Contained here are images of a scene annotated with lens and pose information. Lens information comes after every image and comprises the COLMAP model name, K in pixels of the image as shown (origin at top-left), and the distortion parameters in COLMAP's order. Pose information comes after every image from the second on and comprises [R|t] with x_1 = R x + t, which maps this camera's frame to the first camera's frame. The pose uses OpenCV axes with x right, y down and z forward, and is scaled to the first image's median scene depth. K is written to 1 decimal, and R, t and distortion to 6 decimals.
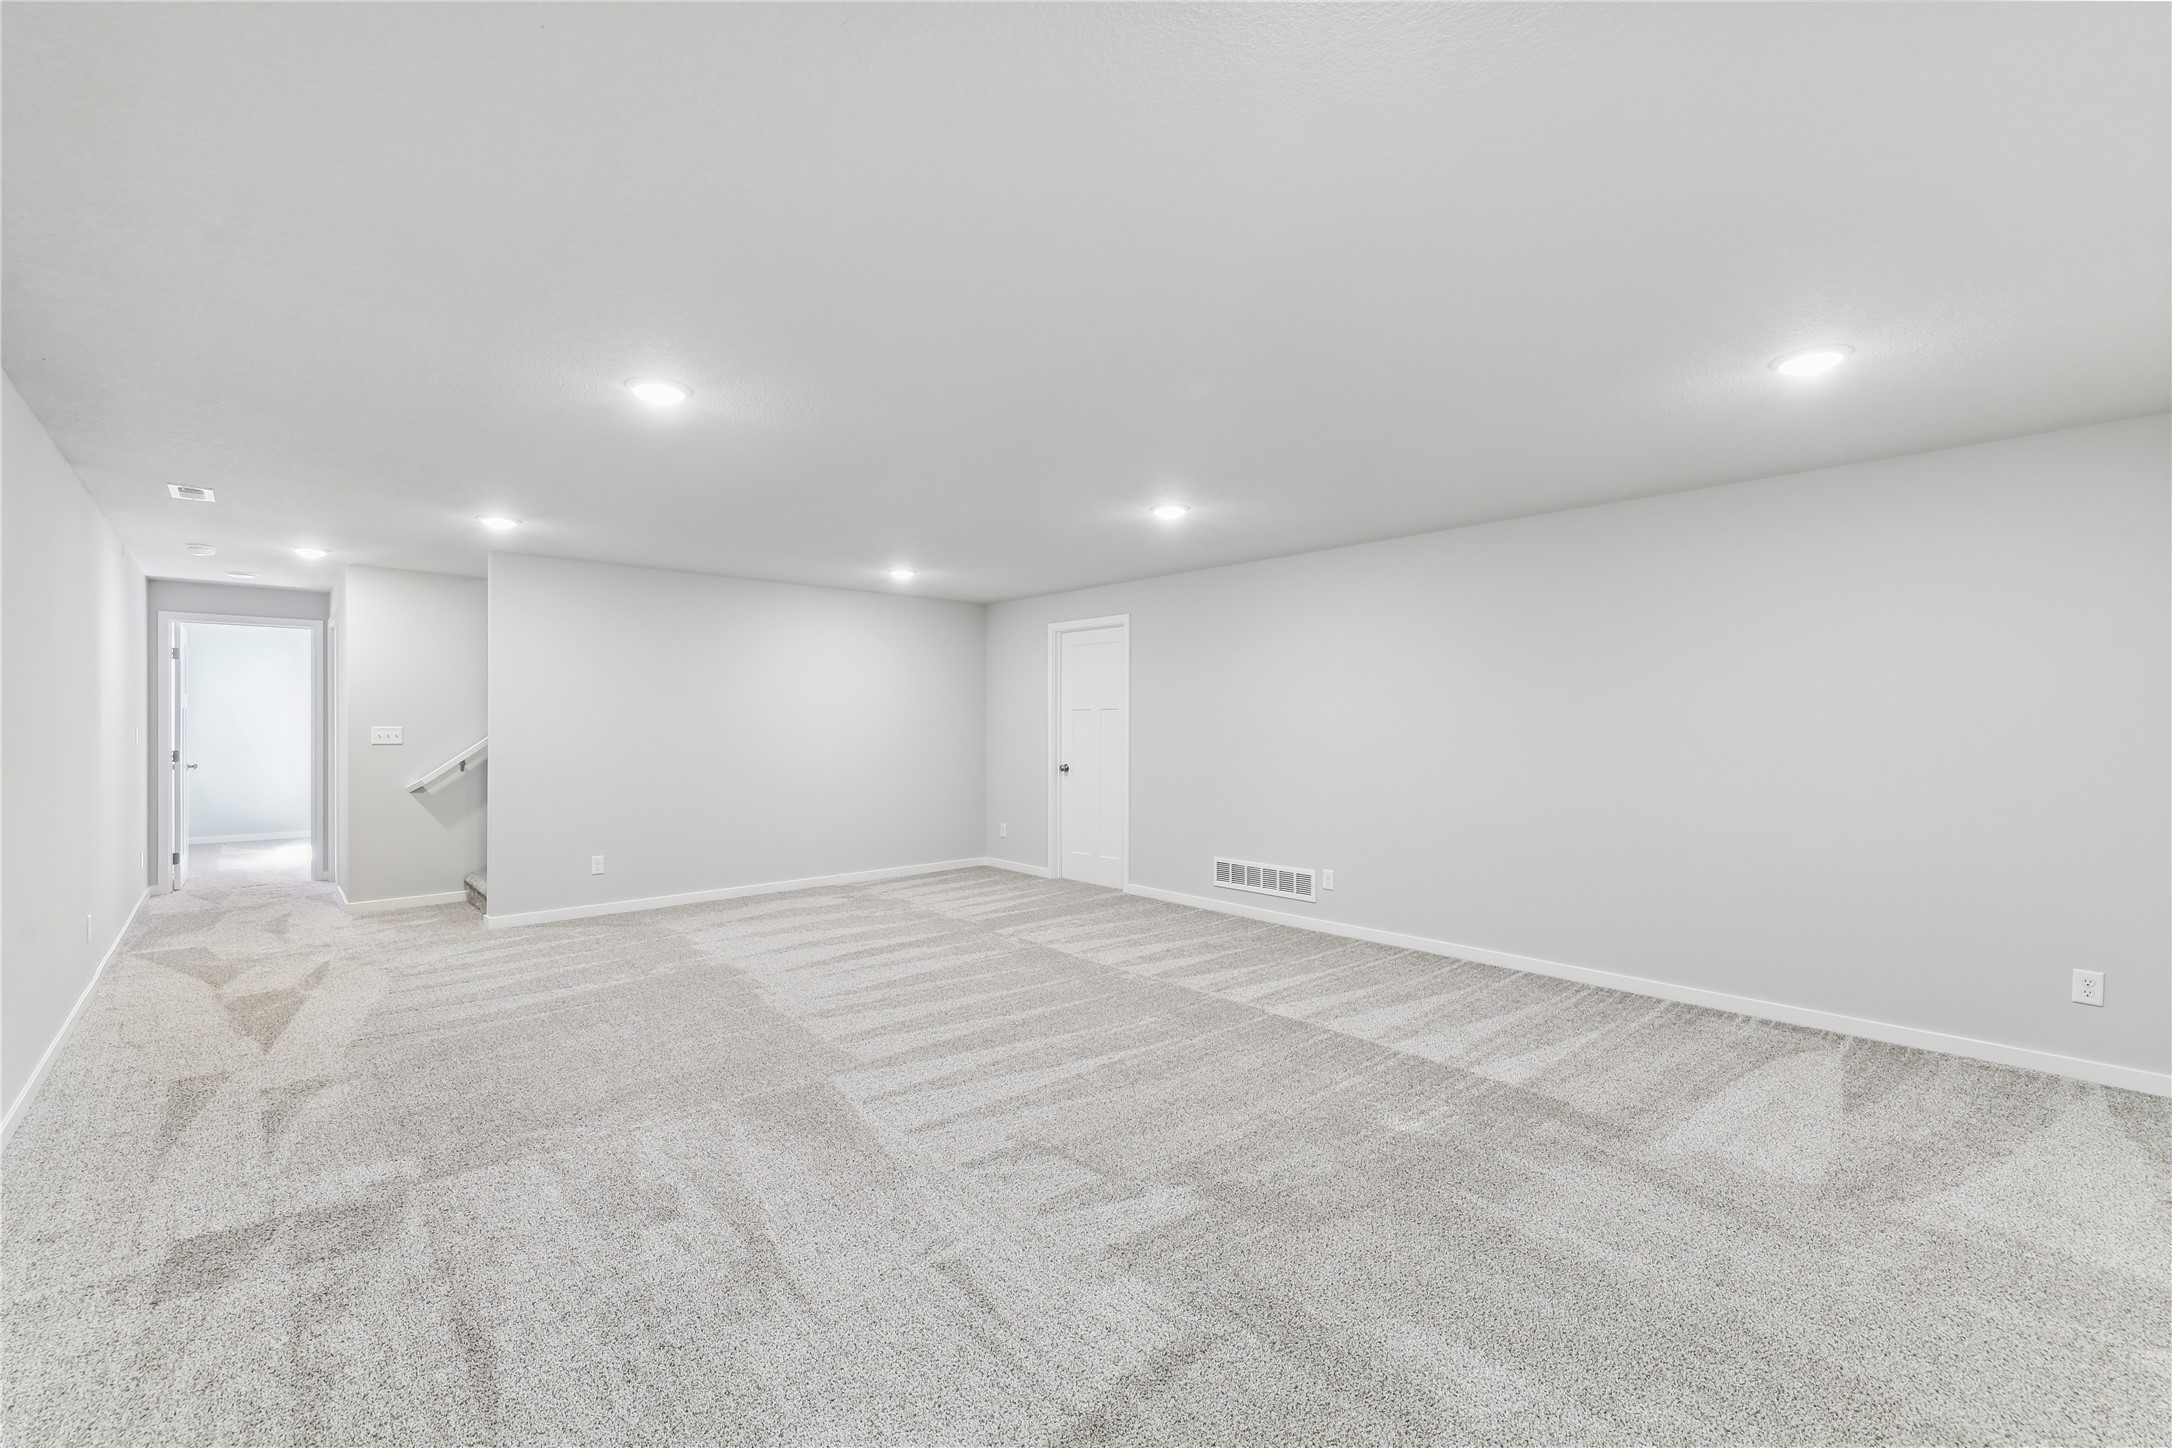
lens RADIAL K [[917.5, 0, 1082.6], [0, 917.5, 711.9], [0, 0, 1]] dist [0.001504, 0.000037]
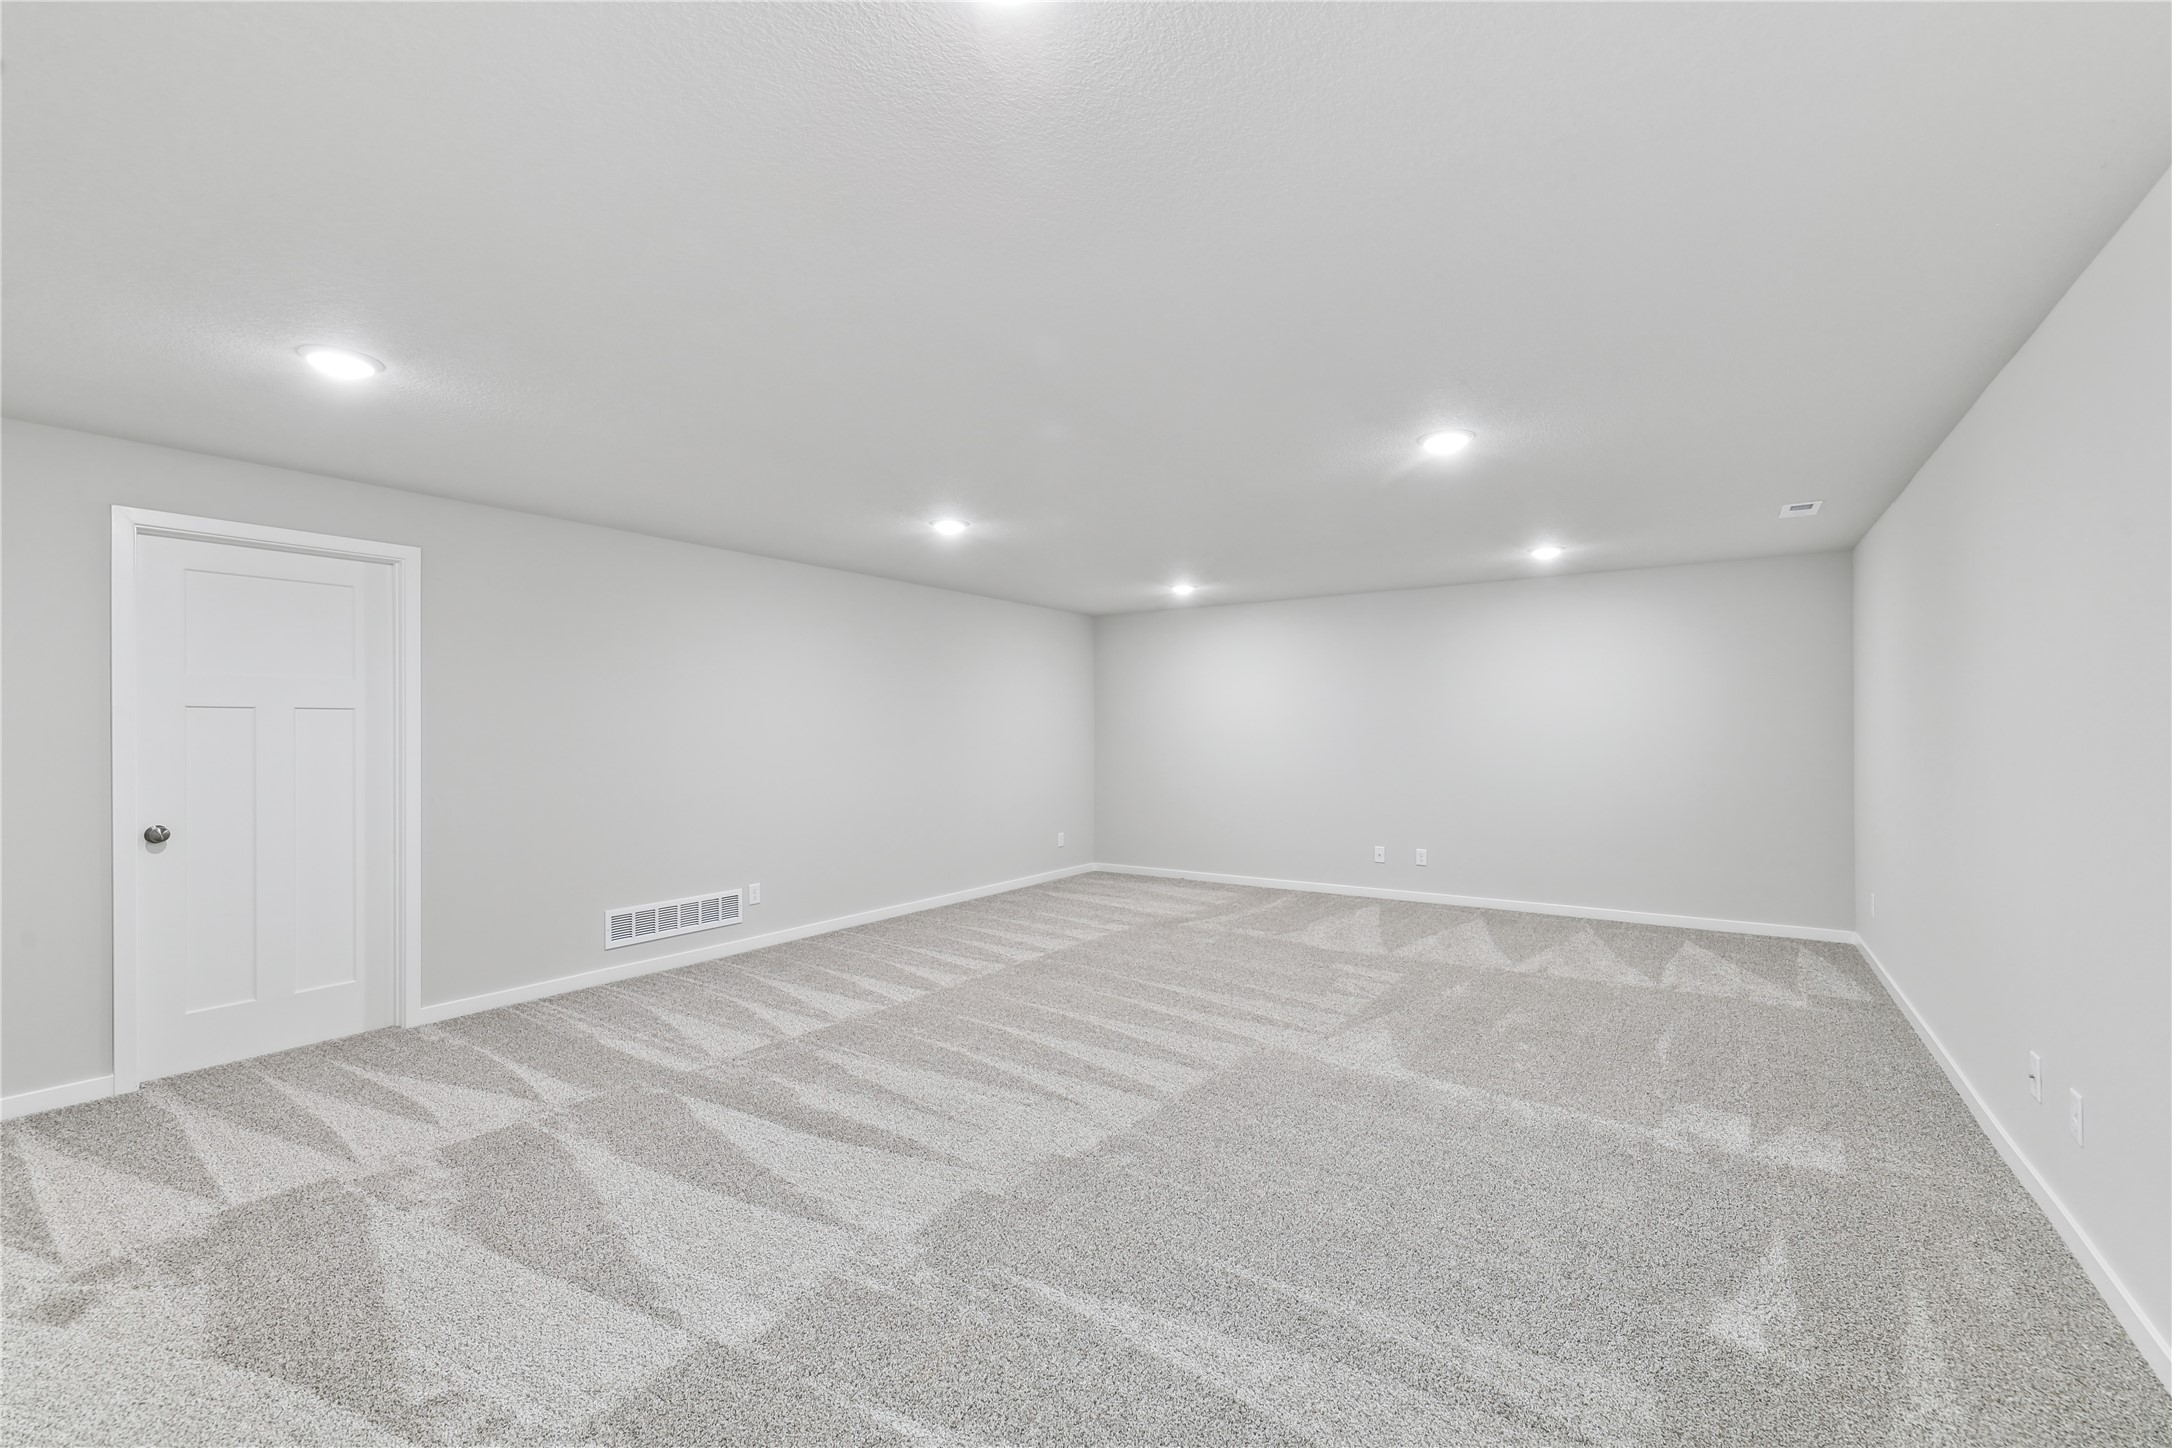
lens RADIAL K [[922.9, 0, 1080.1], [0, 922.9, 711.7], [0, 0, 1]] dist [-0.000603, 0.000313]
pose [[-0.217044, 0.025864, 0.975819, -0.749799], [0.001396, 0.999656, -0.026185, 0.017153], [-0.976161, -0.004322, -0.217005, 0.868748]]
